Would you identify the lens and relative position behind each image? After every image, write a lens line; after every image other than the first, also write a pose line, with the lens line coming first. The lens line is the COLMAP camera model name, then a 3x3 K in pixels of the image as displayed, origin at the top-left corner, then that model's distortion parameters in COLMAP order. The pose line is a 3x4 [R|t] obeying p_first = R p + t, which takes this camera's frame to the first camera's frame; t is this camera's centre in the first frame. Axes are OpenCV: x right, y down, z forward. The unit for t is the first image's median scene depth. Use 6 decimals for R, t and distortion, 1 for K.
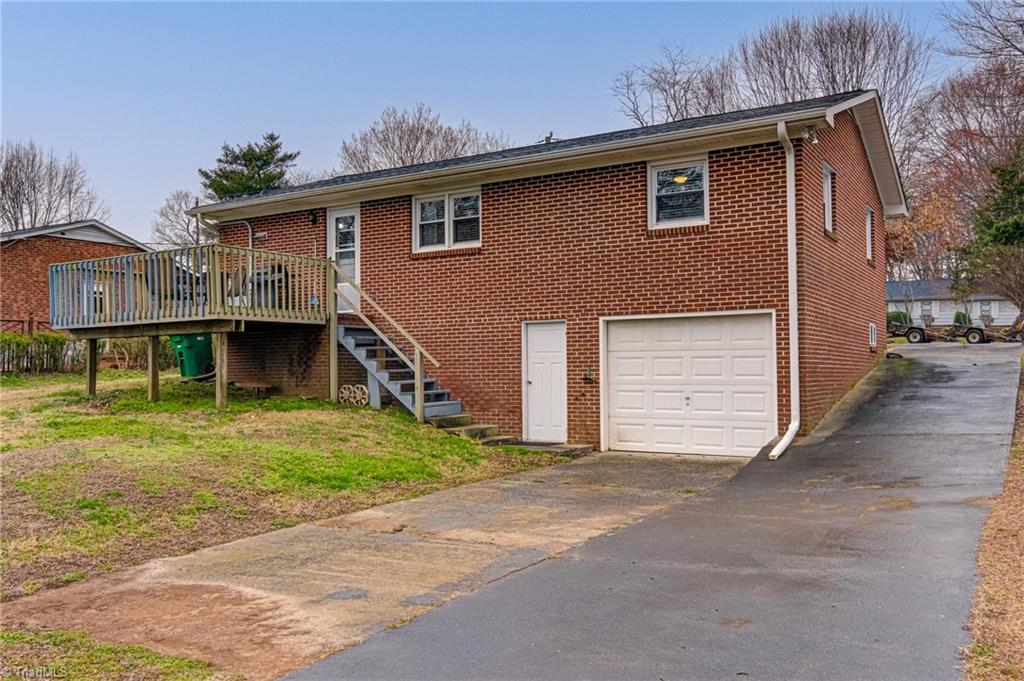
lens RADIAL K [[840.3, 0, 512.0], [0, 840.3, 340.5], [0, 0, 1]] dist [0.042865, 0.008101]
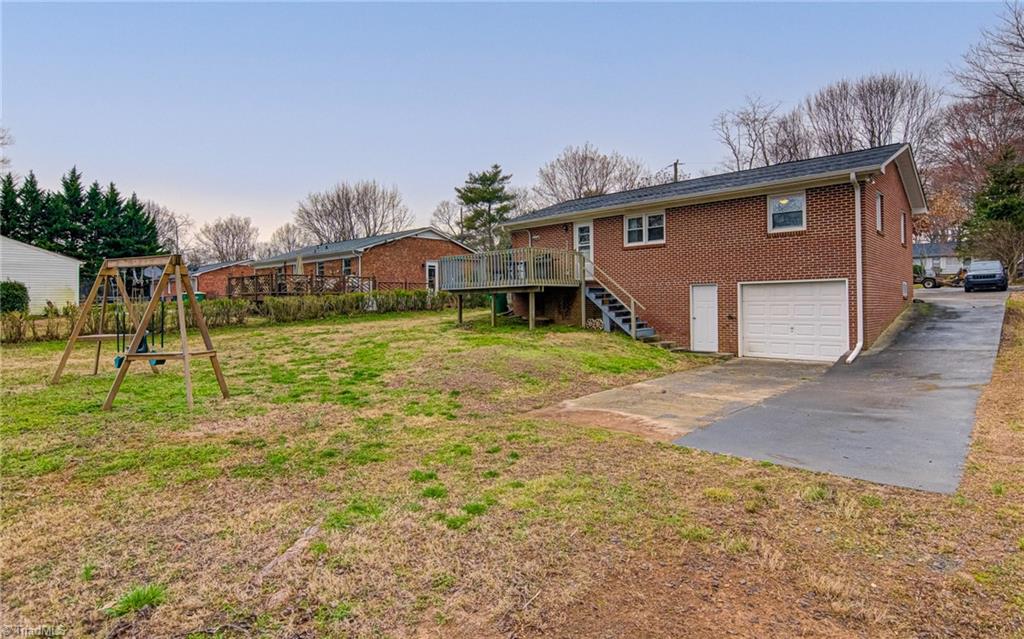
lens RADIAL K [[538.7, 0, 512.2], [0, 538.7, 299.4], [0, 0, 1]] dist [-0.003746, -0.002485]
pose [[0.977930, -0.002625, -0.208917, -0.116680], [0.008869, 0.999541, 0.028955, -0.026691], [0.208745, -0.030169, 0.977505, -0.206391]]
